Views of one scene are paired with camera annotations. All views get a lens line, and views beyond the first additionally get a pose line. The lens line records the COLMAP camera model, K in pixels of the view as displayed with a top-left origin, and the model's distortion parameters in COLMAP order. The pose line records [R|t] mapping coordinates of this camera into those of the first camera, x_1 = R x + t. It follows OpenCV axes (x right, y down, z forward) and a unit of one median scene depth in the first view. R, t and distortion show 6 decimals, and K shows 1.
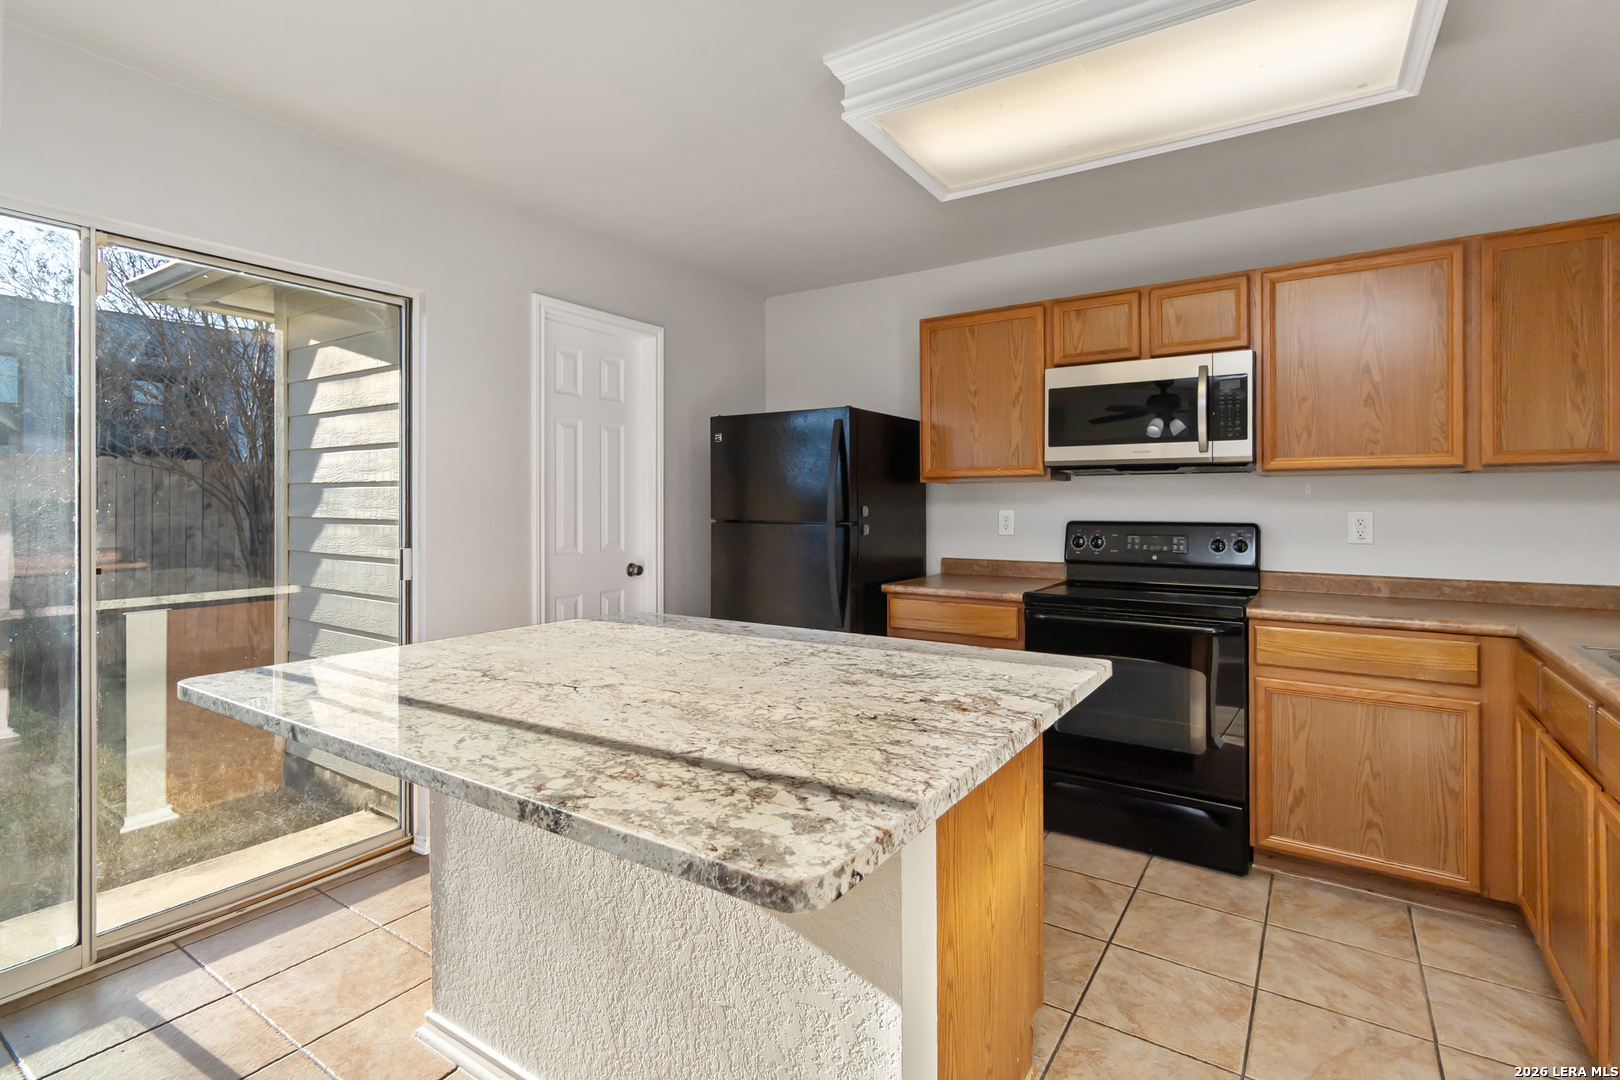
lens RADIAL K [[761.9, 0, 825.8], [0, 761.9, 500.2], [0, 0, 1]] dist [0.000830, 0.002000]
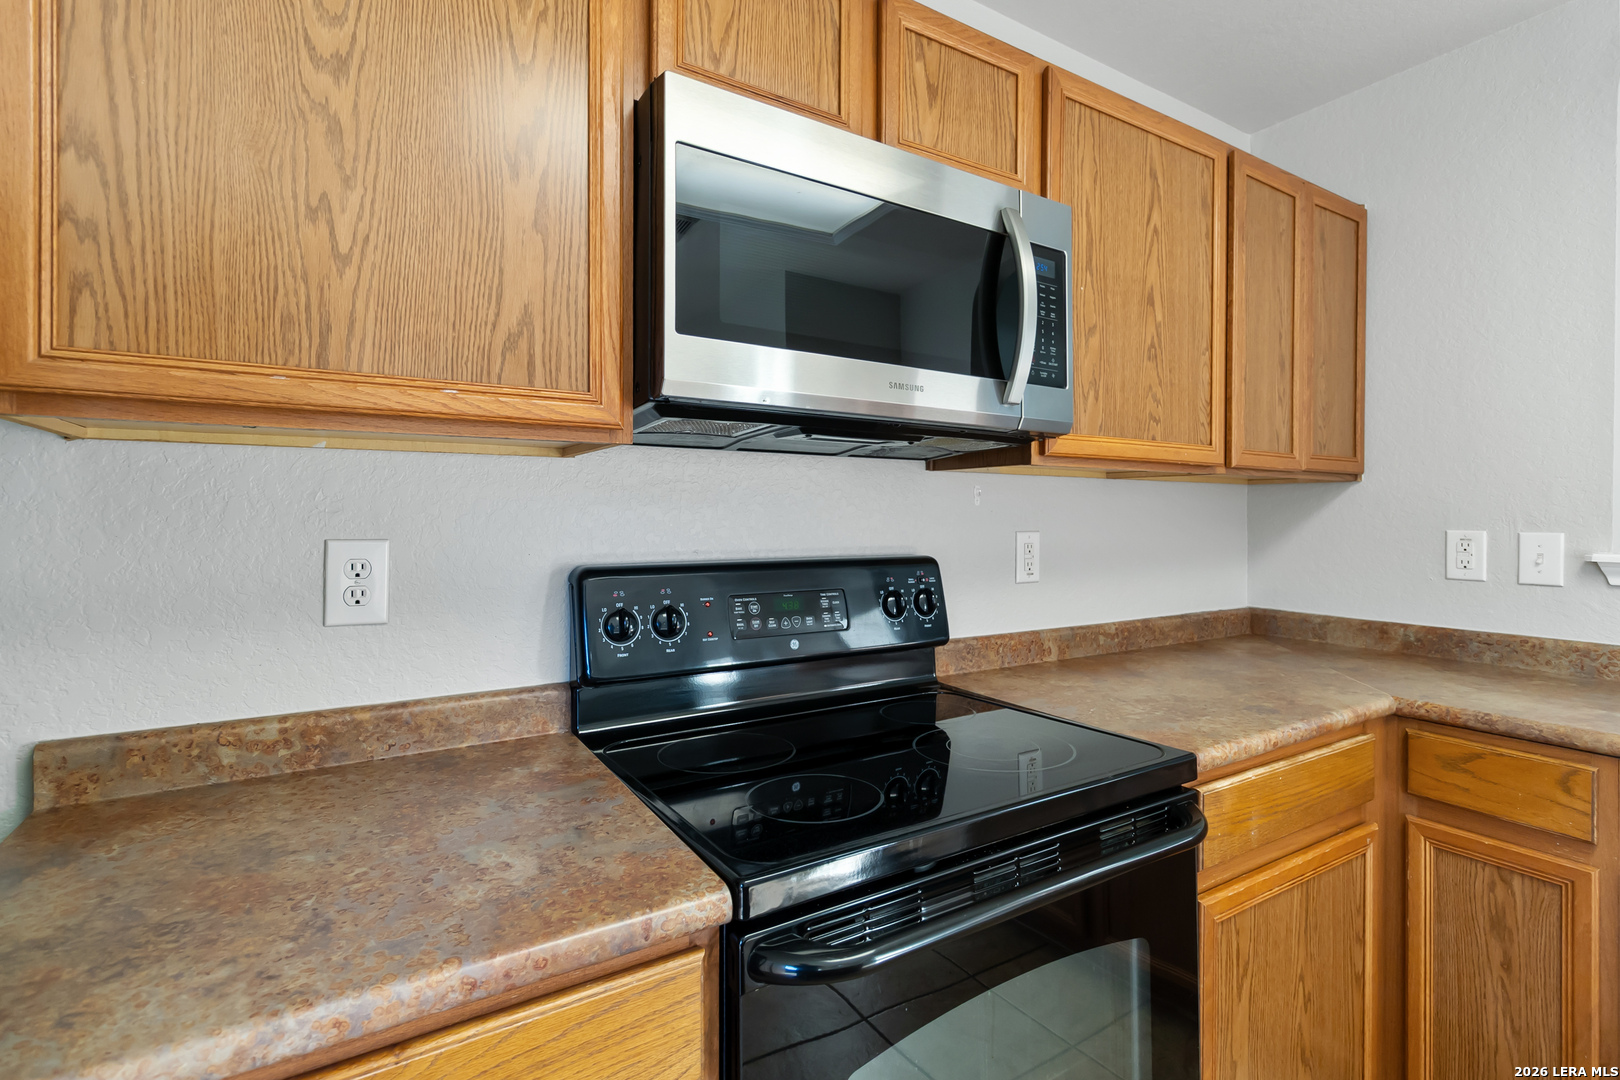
lens RADIAL K [[761.9, 0, 824.2], [0, 761.9, 513.4], [0, 0, 1]] dist [0.000830, 0.002000]
pose [[0.409589, 0.003367, 0.912264, 0.047344], [-0.006909, 0.999976, -0.000589, 0.000609], [-0.912244, -0.006061, 0.409603, 0.915339]]
